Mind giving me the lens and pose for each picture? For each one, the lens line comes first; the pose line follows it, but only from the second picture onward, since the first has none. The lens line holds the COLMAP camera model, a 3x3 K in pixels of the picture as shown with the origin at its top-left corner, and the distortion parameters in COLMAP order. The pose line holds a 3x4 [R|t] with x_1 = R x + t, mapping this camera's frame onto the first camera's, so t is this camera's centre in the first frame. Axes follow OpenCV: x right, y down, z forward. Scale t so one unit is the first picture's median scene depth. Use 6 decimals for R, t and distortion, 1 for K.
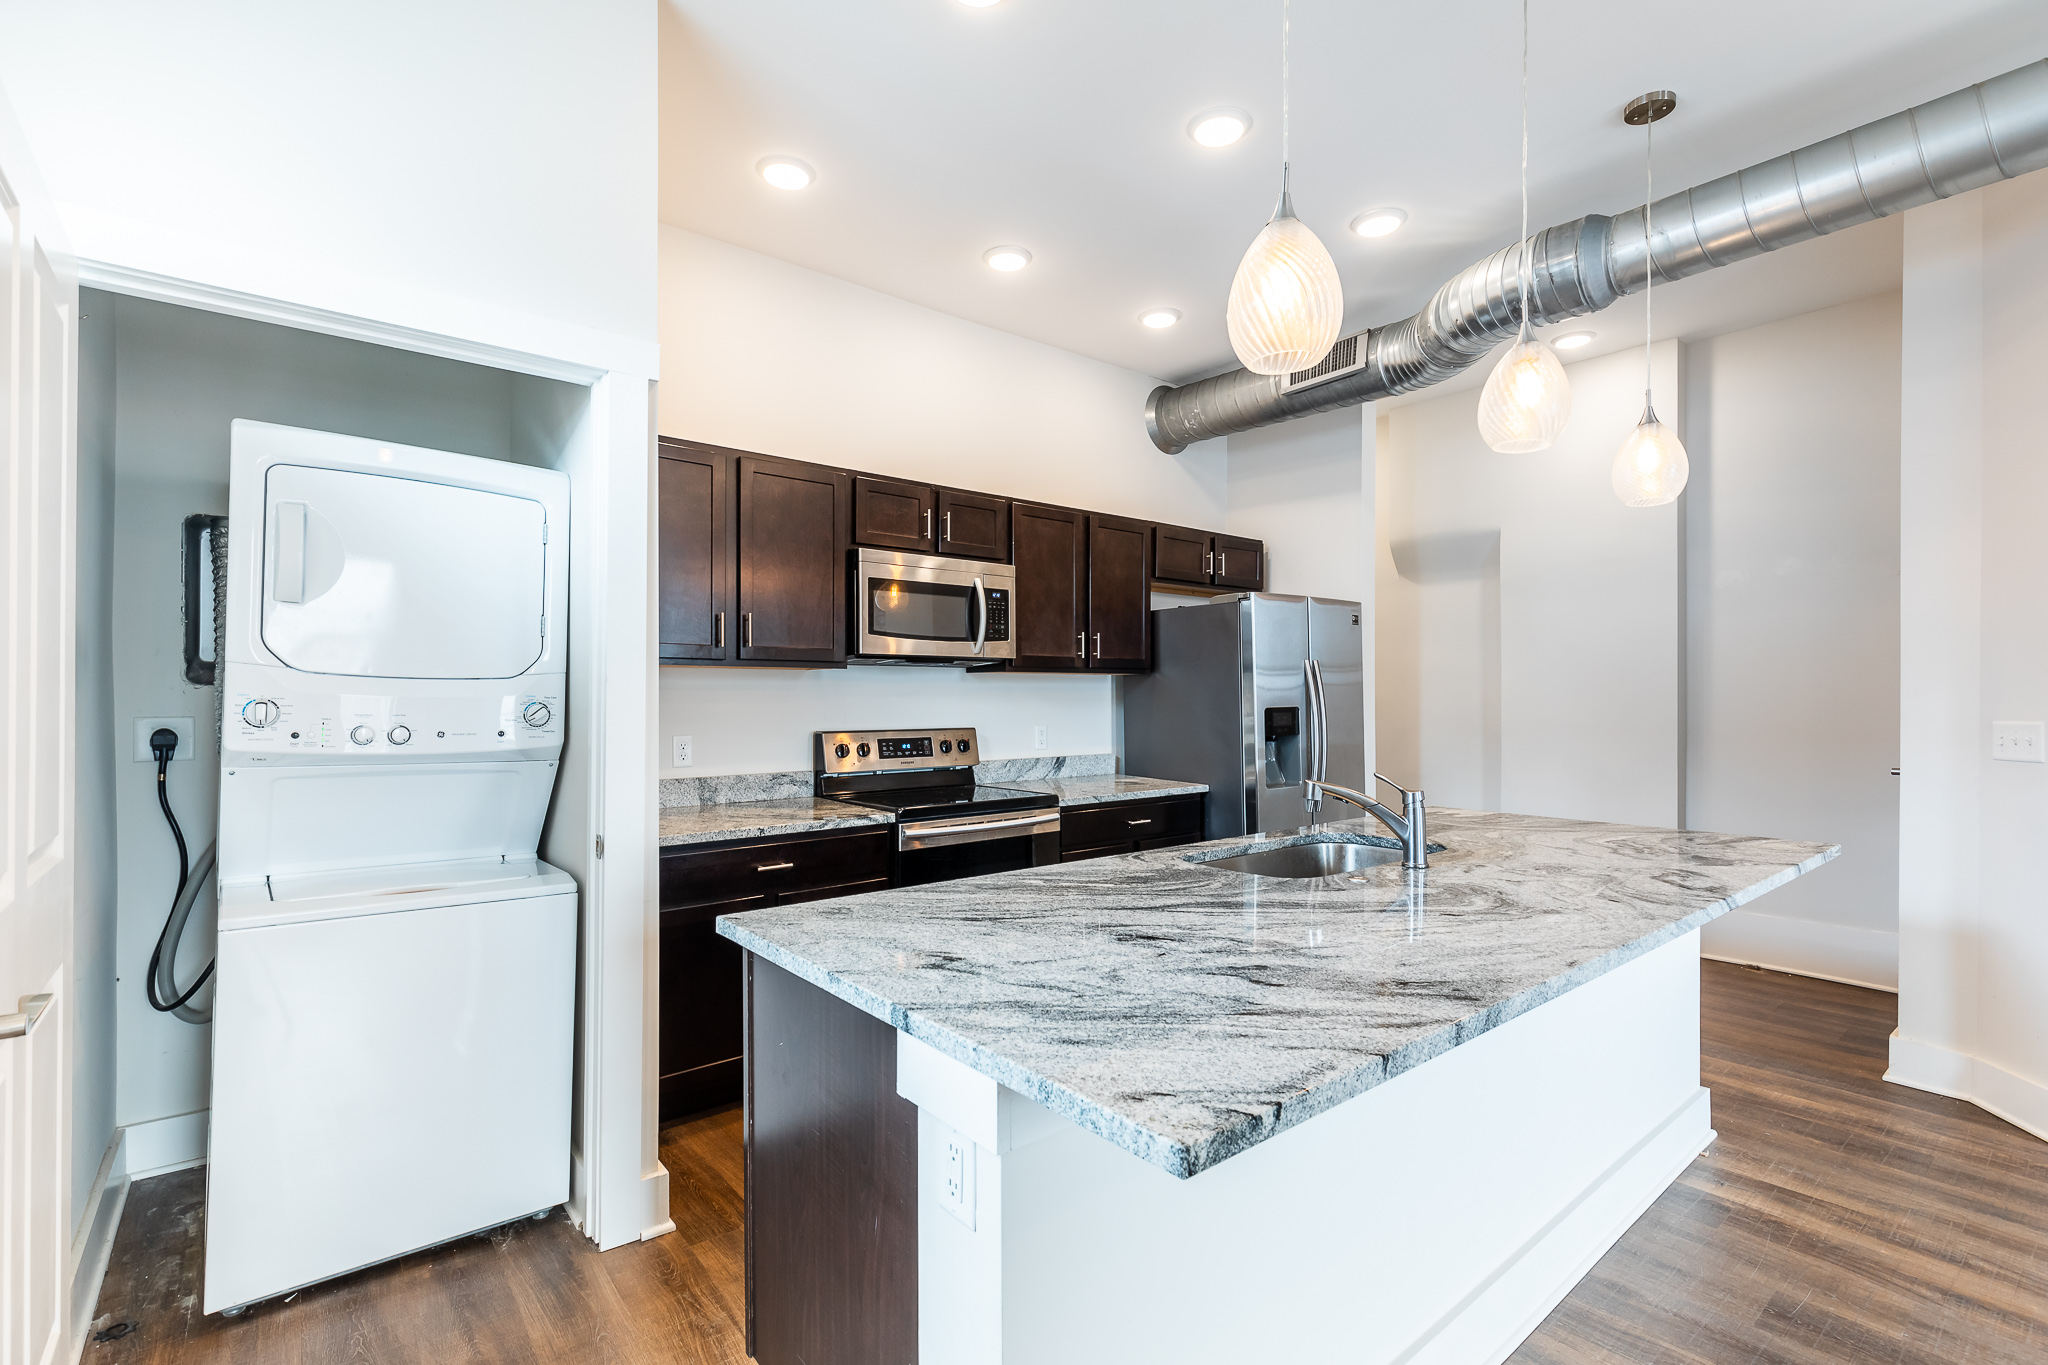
lens RADIAL K [[918.6, 0, 1019.8], [0, 918.6, 690.8], [0, 0, 1]] dist [0.003162, 0.000276]
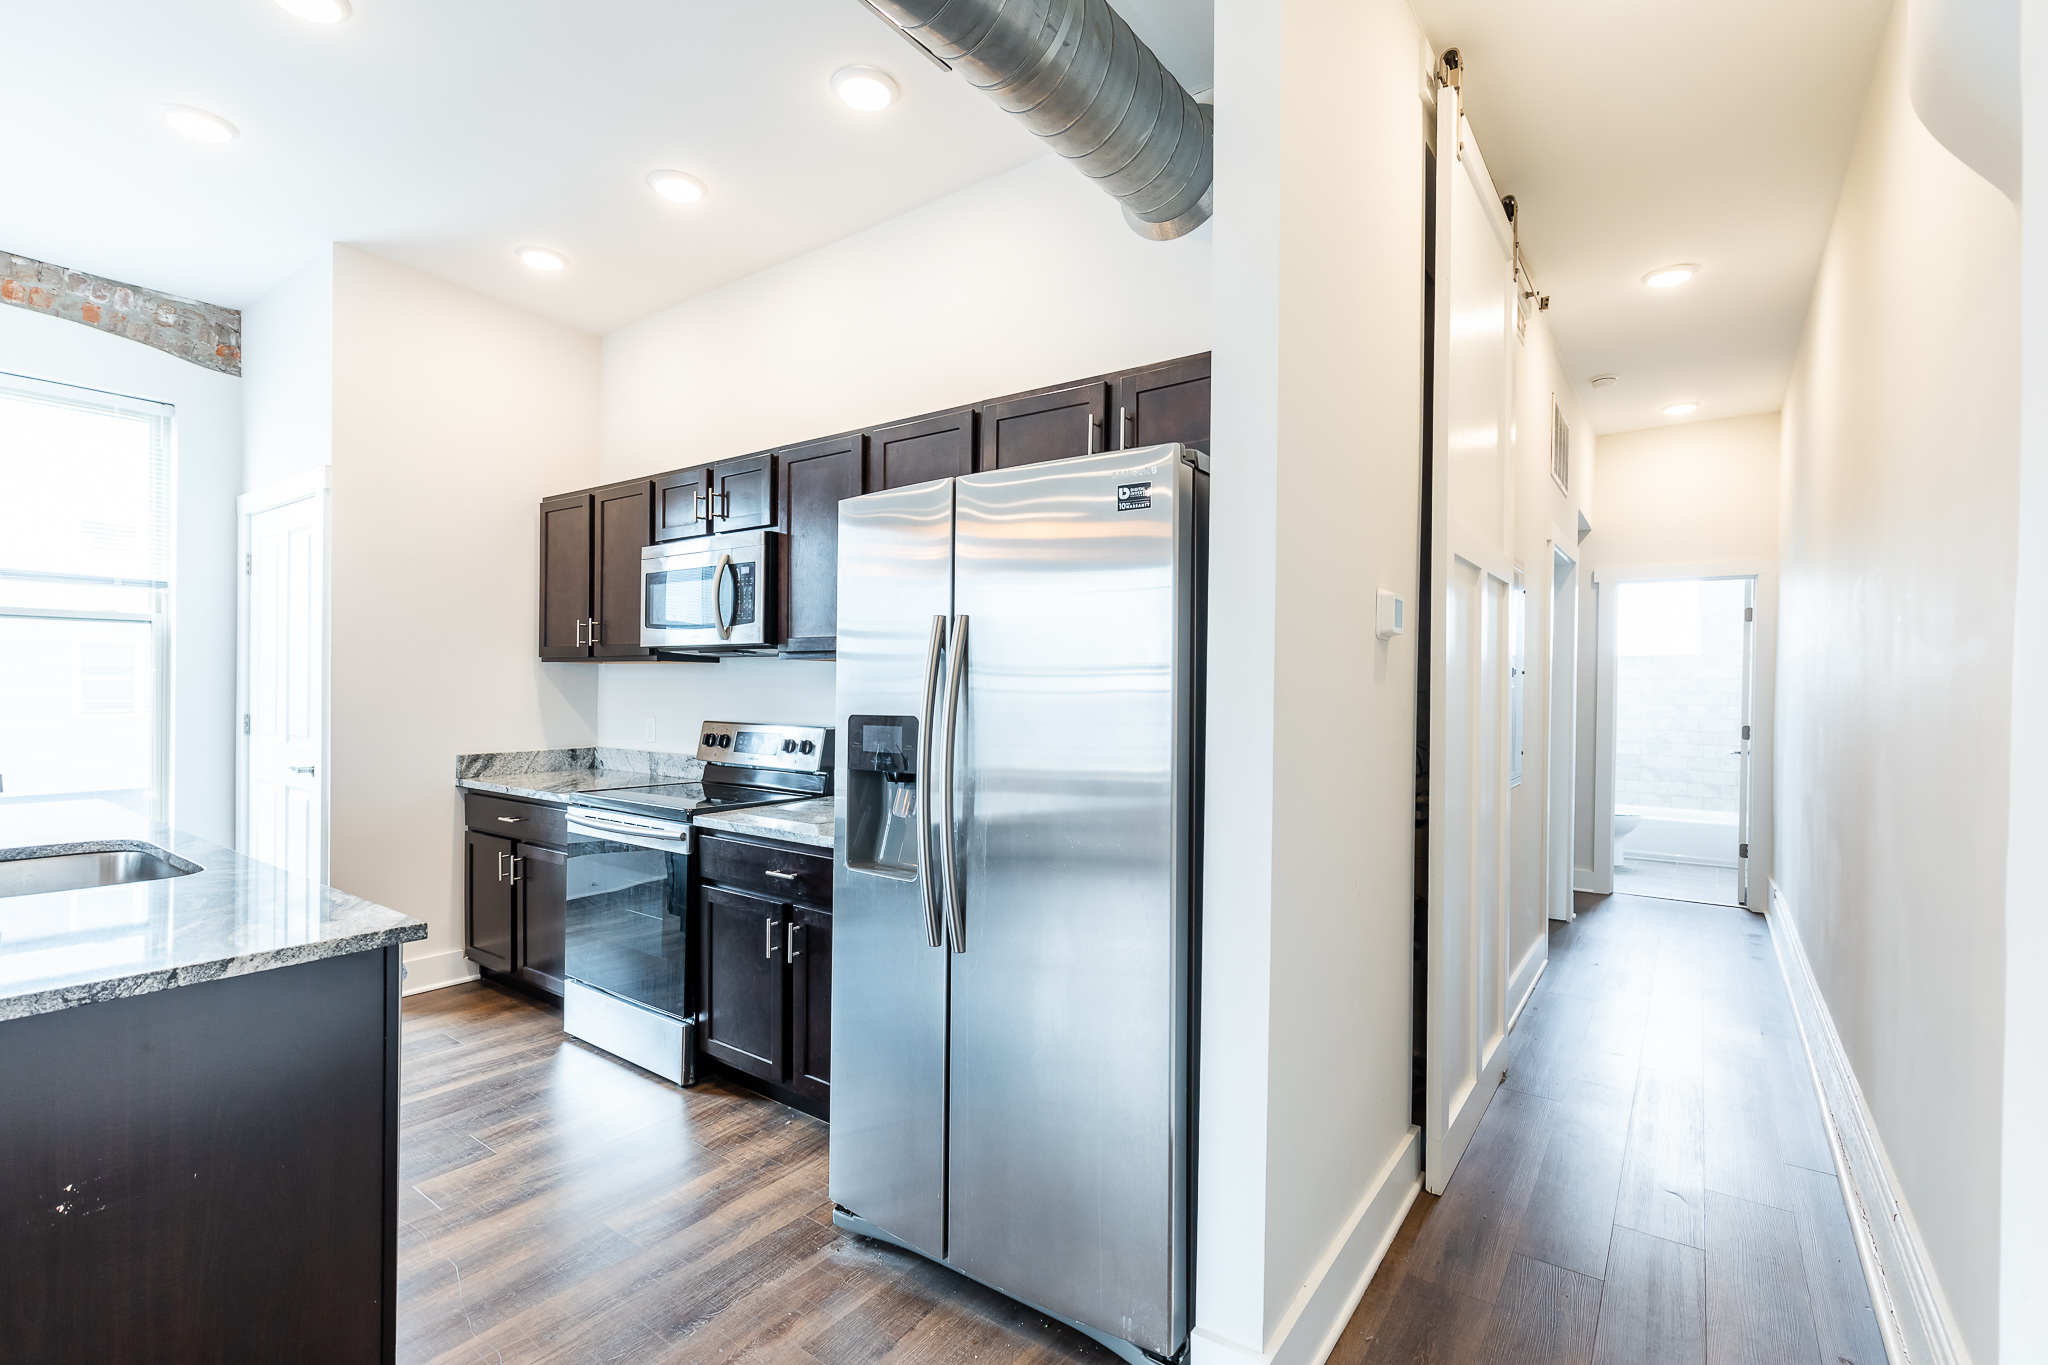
lens RADIAL K [[918.6, 0, 1019.8], [0, 918.6, 690.8], [0, 0, 1]] dist [0.003162, 0.000276]
pose [[0.251459, 0.006915, -0.967843, 0.839867], [-0.003991, 0.999973, 0.006108, 0.002015], [0.967860, 0.002327, 0.251480, 1.004591]]
